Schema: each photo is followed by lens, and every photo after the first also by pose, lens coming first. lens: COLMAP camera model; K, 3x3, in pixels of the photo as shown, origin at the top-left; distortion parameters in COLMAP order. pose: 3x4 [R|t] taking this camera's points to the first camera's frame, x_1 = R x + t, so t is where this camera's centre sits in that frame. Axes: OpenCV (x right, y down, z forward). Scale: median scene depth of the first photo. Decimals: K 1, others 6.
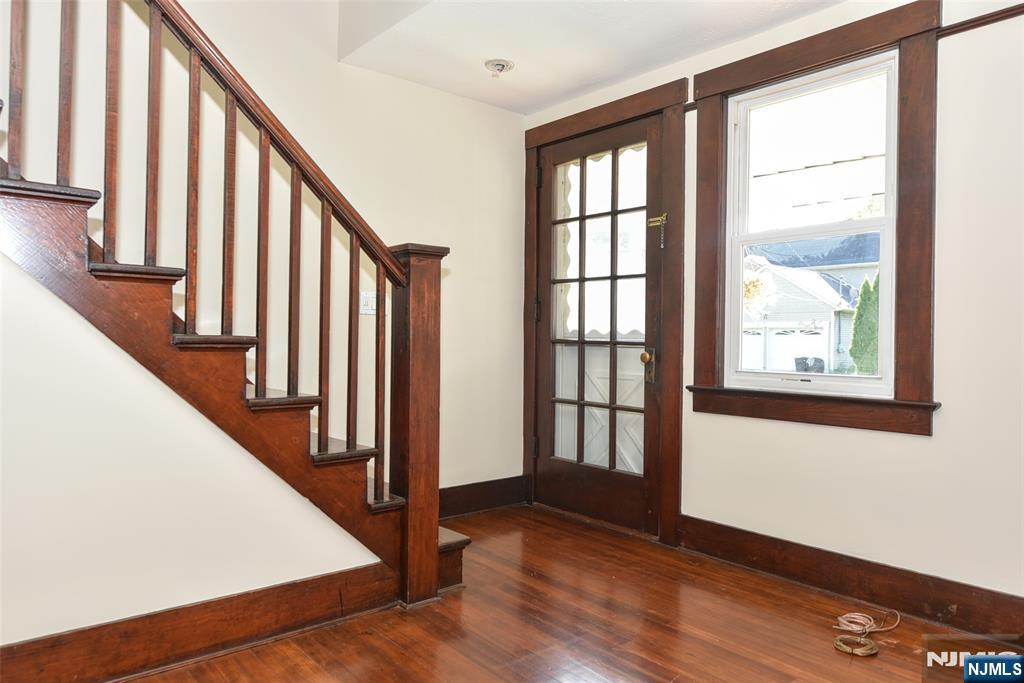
lens RADIAL K [[674.6, 0, 505.9], [0, 674.6, 343.0], [0, 0, 1]] dist [-0.001832, -0.001665]
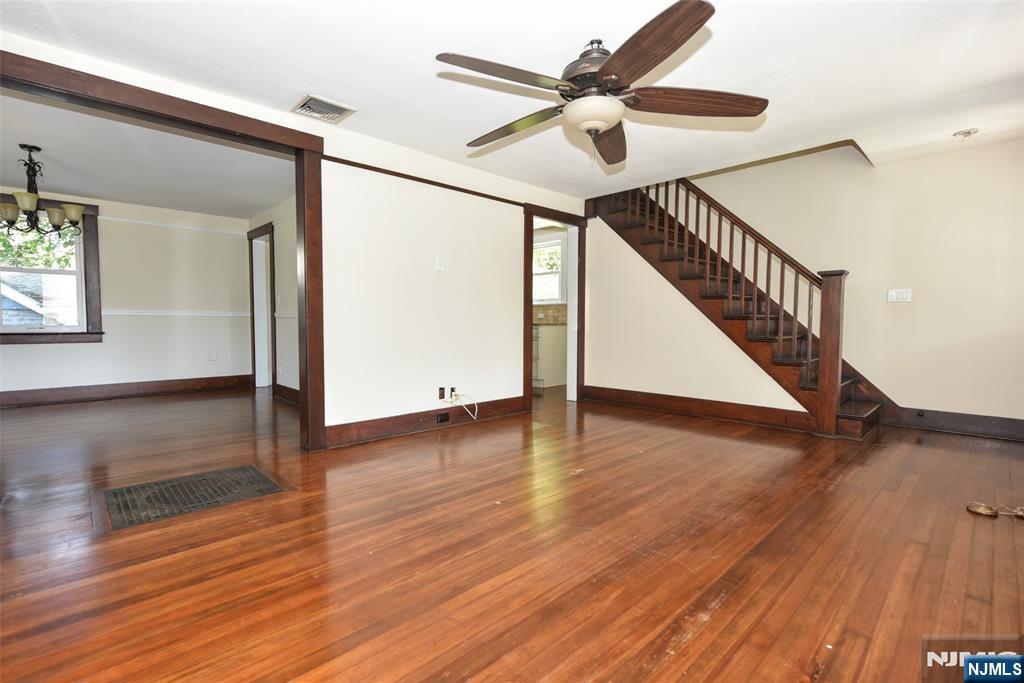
lens RADIAL K [[466.6, 0, 509.4], [0, 466.6, 344.8], [0, 0, 1]] dist [-0.001479, -0.000185]
pose [[0.058889, 0.037650, -0.997554, 1.032135], [-0.005456, 0.999286, 0.037393, 0.032006], [0.998250, 0.003240, 0.059053, -0.087036]]
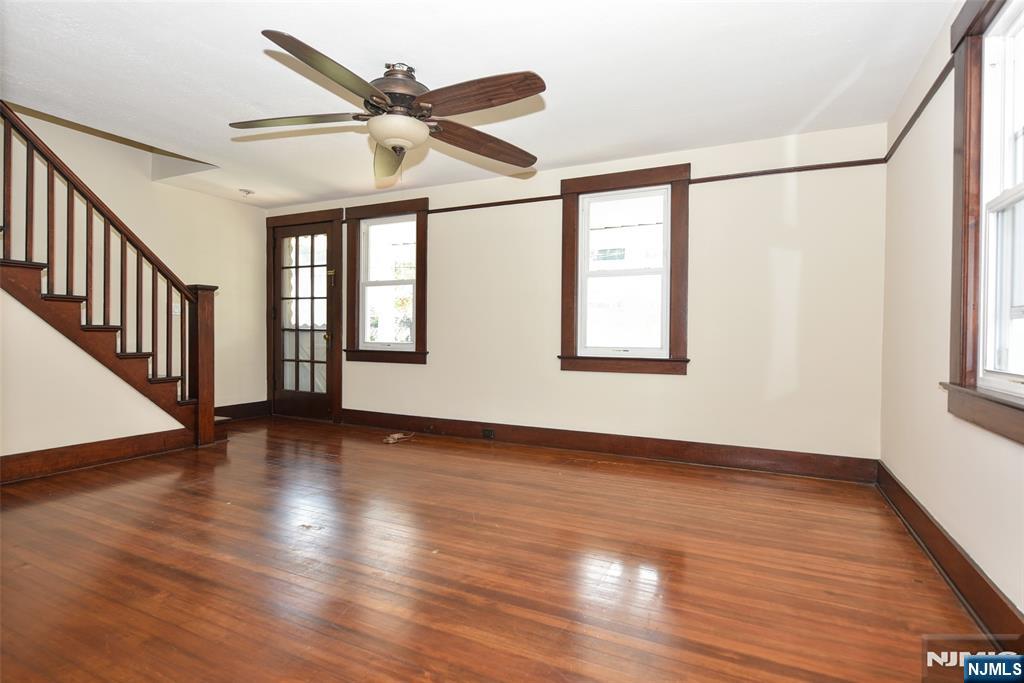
lens RADIAL K [[516.3, 0, 508.1], [0, 516.3, 342.7], [0, 0, 1]] dist [-0.003921, -0.000885]
pose [[0.917467, -0.009107, 0.397708, 0.092196], [0.002523, 0.999851, 0.017074, 0.014607], [-0.397804, -0.014661, 0.917353, -0.755569]]
